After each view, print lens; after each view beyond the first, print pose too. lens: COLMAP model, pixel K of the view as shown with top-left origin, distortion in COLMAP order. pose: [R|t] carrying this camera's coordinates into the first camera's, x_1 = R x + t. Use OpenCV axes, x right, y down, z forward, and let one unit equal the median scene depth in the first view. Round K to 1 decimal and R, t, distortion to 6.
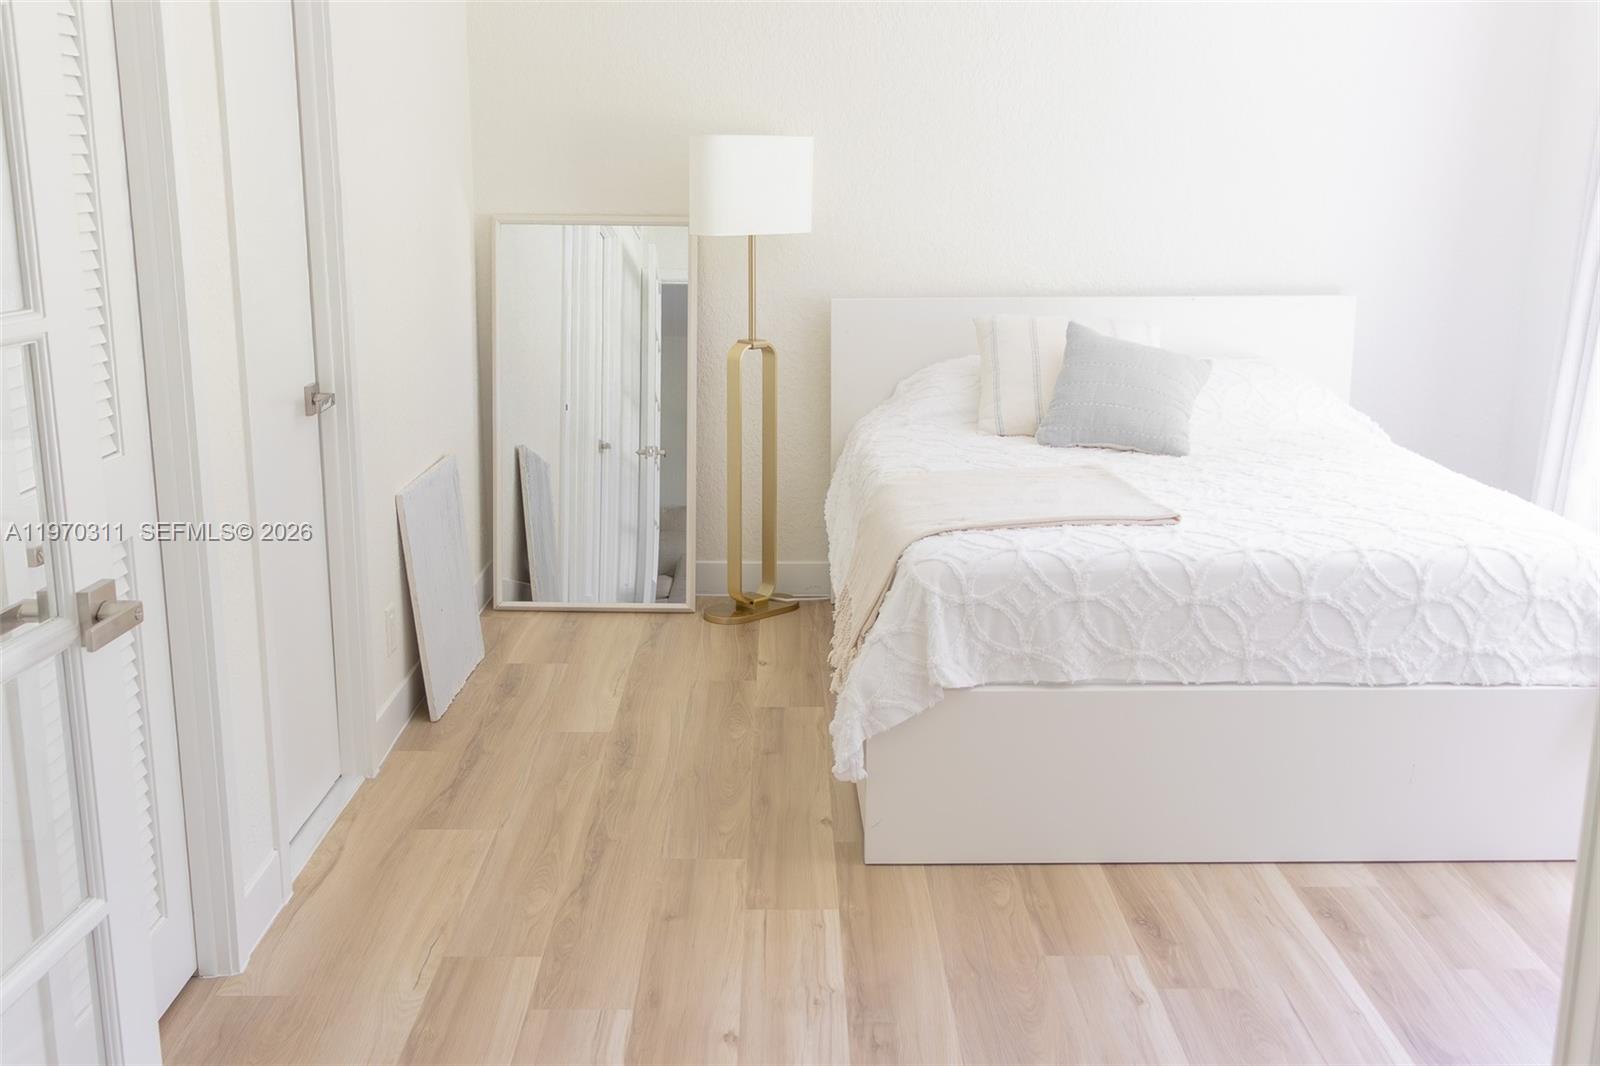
lens RADIAL K [[1653.2, 0, 800.5], [0, 1653.2, 542.1], [0, 0, 1]] dist [0.009318, 0.000000]
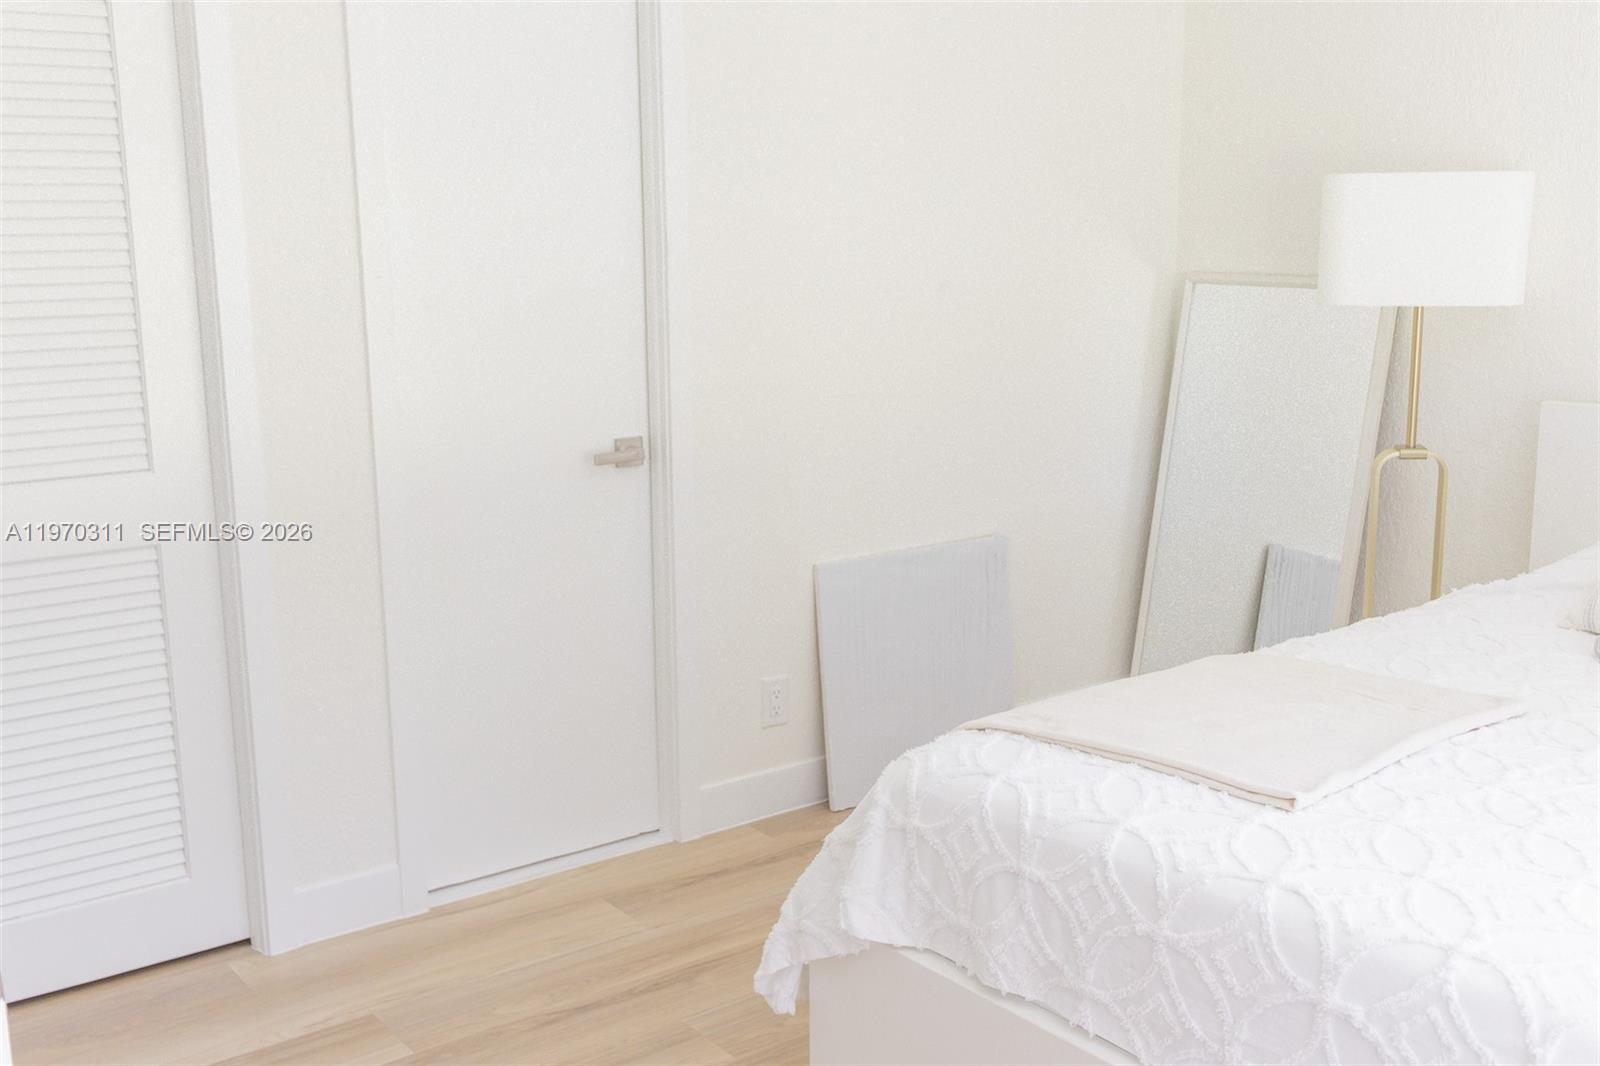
lens RADIAL K [[1653.2, 0, 798.6], [0, 1653.2, 535.5], [0, 0, 1]] dist [0.009318, 0.000000]
pose [[0.590171, 0.147701, -0.793651, 0.613411], [-0.171054, 0.983676, 0.055867, -0.118032], [0.788948, 0.102786, 0.605802, 0.512883]]
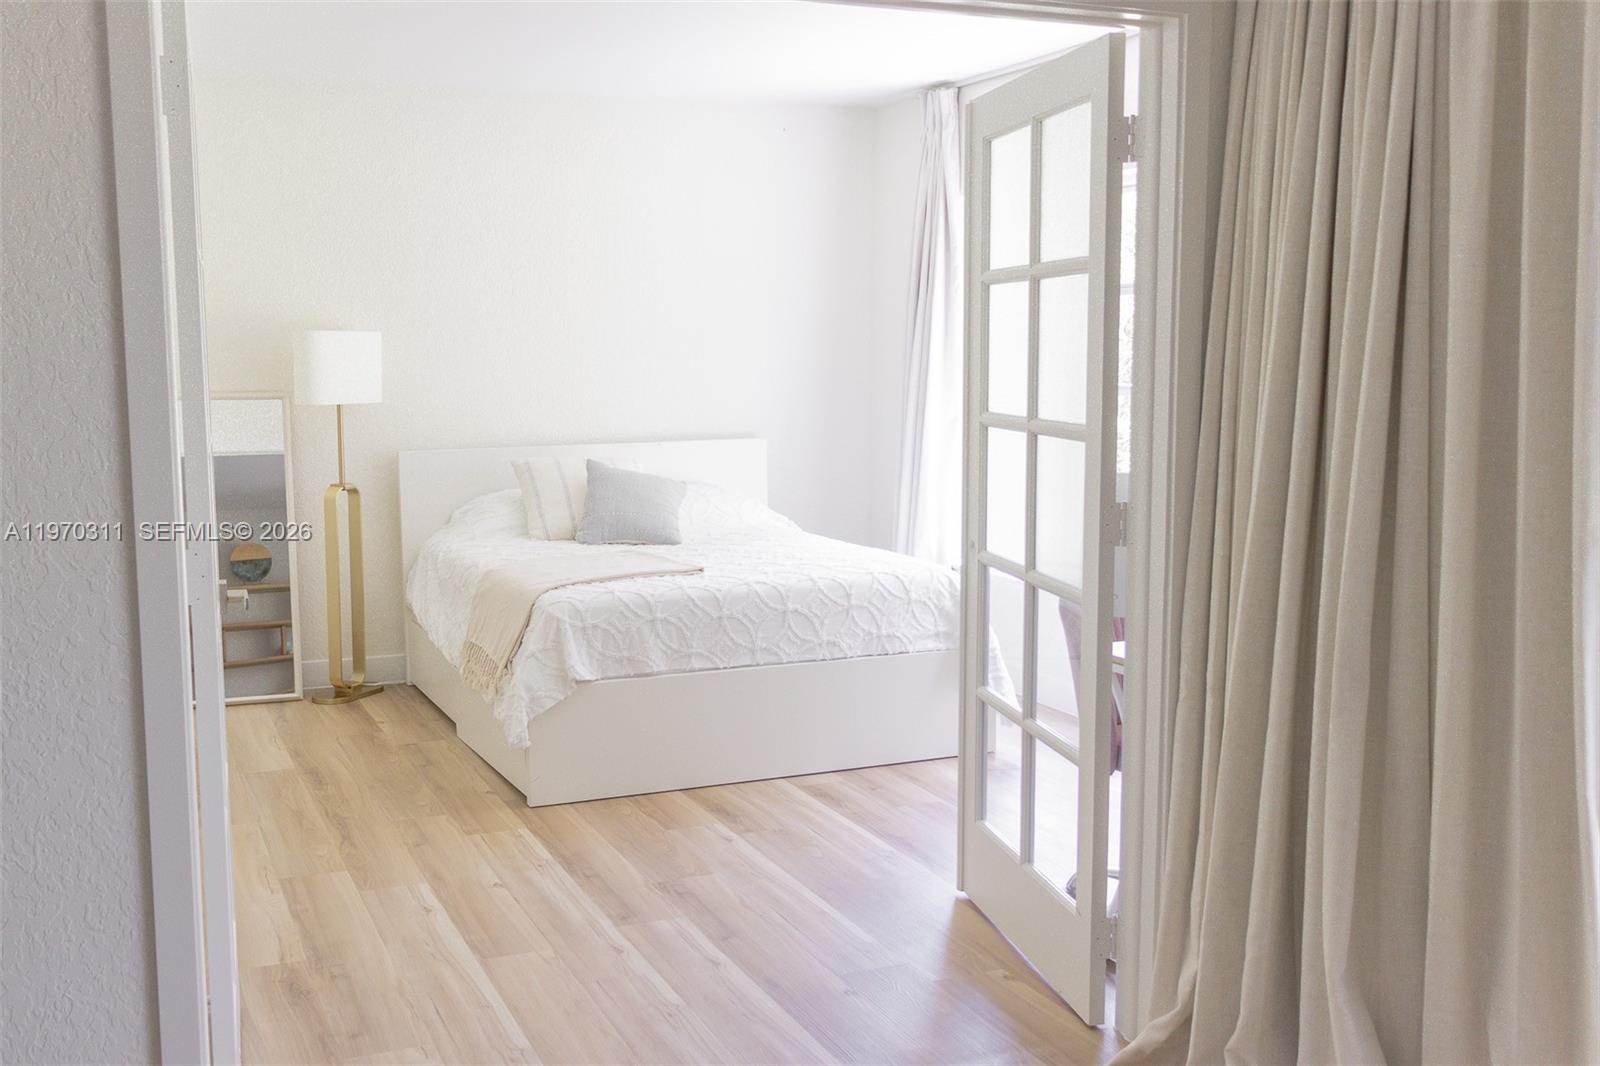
lens RADIAL K [[1653.2, 0, 803.4], [0, 1653.2, 530.7], [0, 0, 1]] dist [0.009318, 0.000000]
pose [[0.922380, -0.050749, 0.382936, -0.299905], [0.094882, 0.990727, -0.097245, 0.117242], [-0.374450, 0.126031, 0.918642, -0.515237]]
